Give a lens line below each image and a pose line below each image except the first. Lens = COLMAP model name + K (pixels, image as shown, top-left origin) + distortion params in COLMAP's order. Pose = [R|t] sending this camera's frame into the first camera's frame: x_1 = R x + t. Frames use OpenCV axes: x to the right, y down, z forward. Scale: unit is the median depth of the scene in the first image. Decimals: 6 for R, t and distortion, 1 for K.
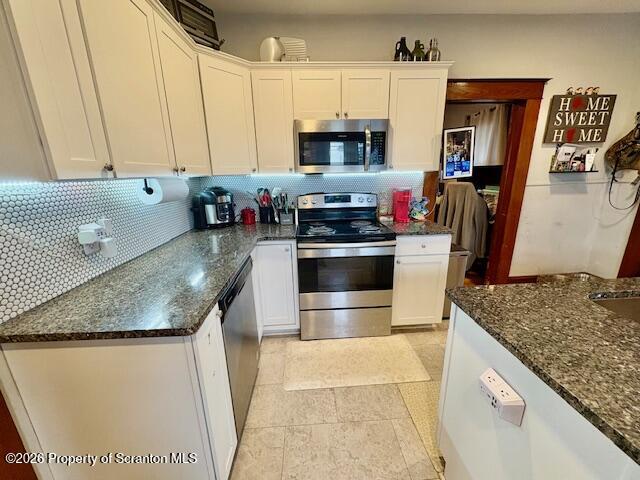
lens RADIAL K [[252.9, 0, 320.0], [0, 252.9, 239.6], [0, 0, 1]] dist [-0.001111, 0.000943]
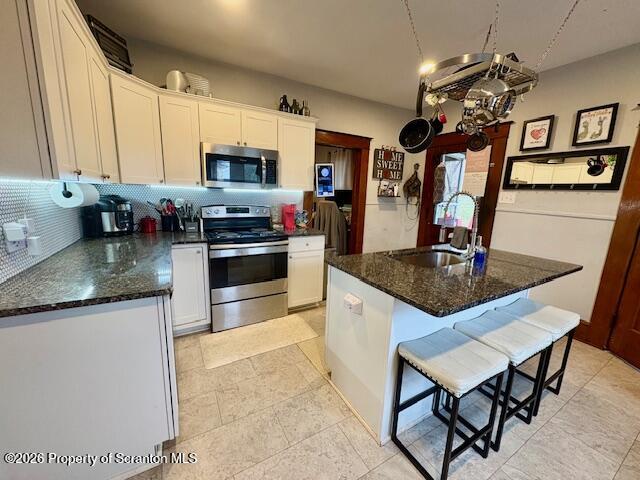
lens RADIAL K [[252.9, 0, 318.1], [0, 252.9, 241.1], [0, 0, 1]] dist [-0.001111, 0.000943]
pose [[0.894997, -0.033761, 0.444793, -0.138649], [0.063208, 0.996669, -0.051534, 0.075734], [-0.441572, 0.074237, 0.894149, -0.240912]]
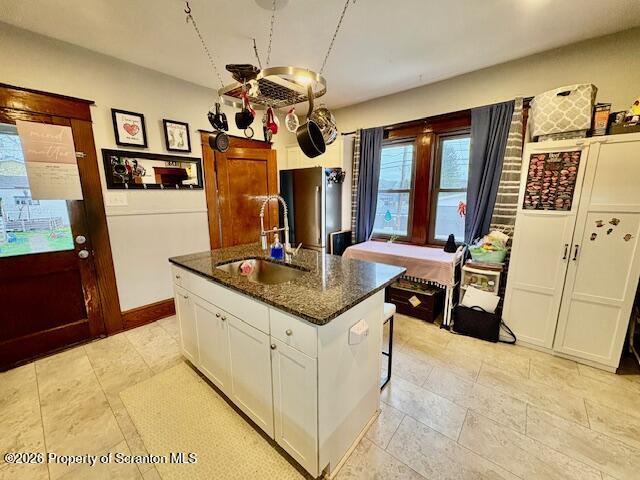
lens RADIAL K [[252.9, 0, 317.7], [0, 252.9, 239.0], [0, 0, 1]] dist [-0.001111, 0.000943]
pose [[-0.732829, -0.096711, 0.673505, -0.057312], [0.198962, 0.916125, 0.348036, -0.210585], [-0.650674, 0.389053, -0.652121, 0.722249]]
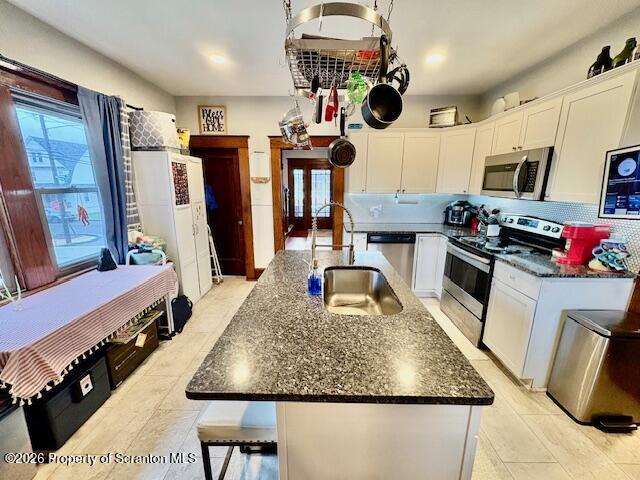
lens RADIAL K [[252.9, 0, 320.8], [0, 252.9, 242.4], [0, 0, 1]] dist [-0.001111, 0.000943]
pose [[-0.063730, 0.249812, -0.966195, 1.244688], [-0.259671, 0.930663, 0.257753, -0.147185], [0.963592, 0.267320, 0.005558, 0.229734]]
